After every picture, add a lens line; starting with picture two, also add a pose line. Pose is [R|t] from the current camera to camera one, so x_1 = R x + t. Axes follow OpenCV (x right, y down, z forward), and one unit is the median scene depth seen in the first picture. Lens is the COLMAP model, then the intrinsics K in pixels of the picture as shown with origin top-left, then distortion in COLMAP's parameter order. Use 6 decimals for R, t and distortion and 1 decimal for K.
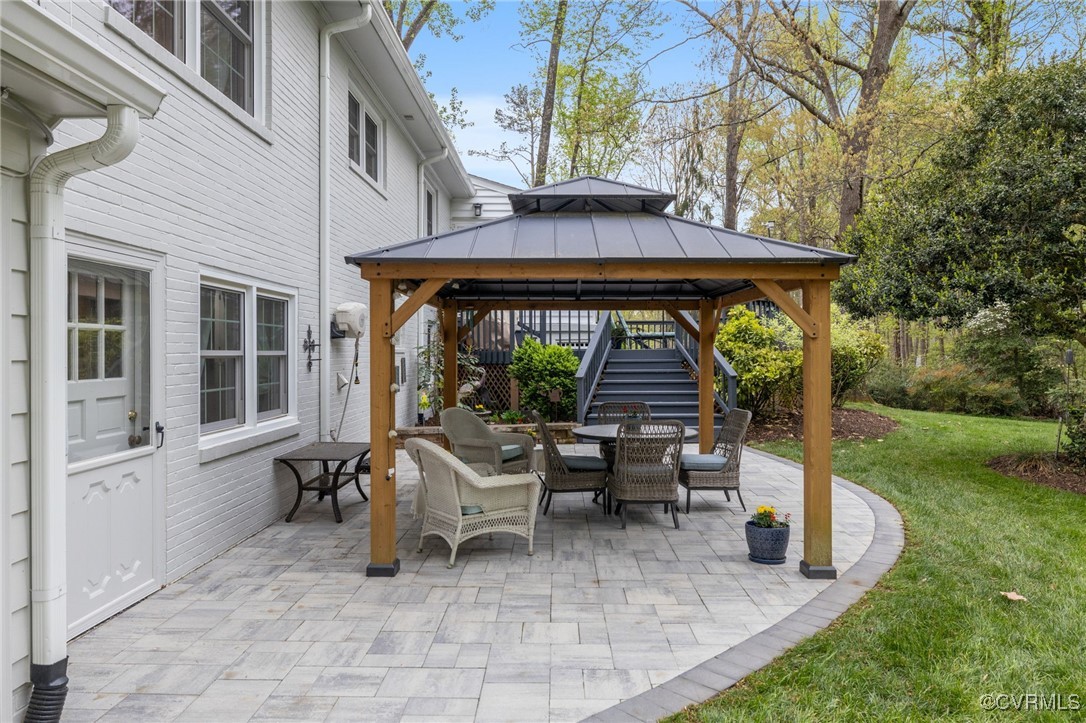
lens RADIAL K [[738.4, 0, 543.0], [0, 738.4, 343.7], [0, 0, 1]] dist [0.001624, 0.000515]
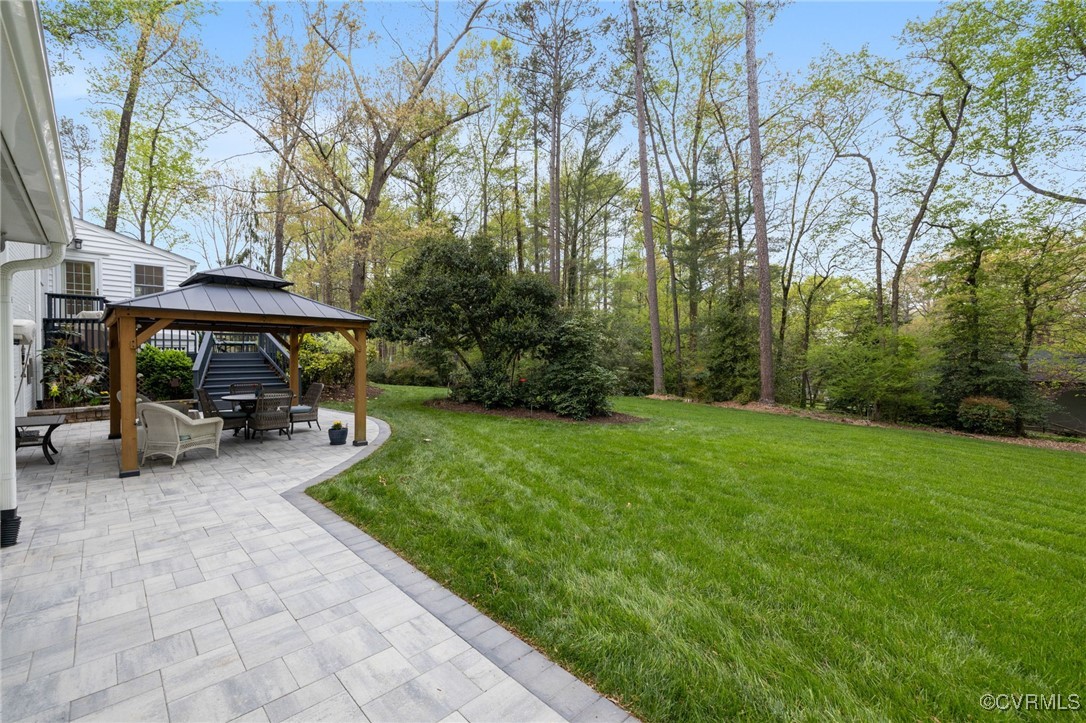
lens RADIAL K [[455.5, 0, 535.7], [0, 455.5, 358.9], [0, 0, 1]] dist [0.002003, 0.000505]
pose [[0.711331, -0.002234, 0.702853, -0.150648], [-0.014459, 0.999737, 0.017811, -0.008984], [-0.702708, -0.022832, 0.711112, -0.266158]]
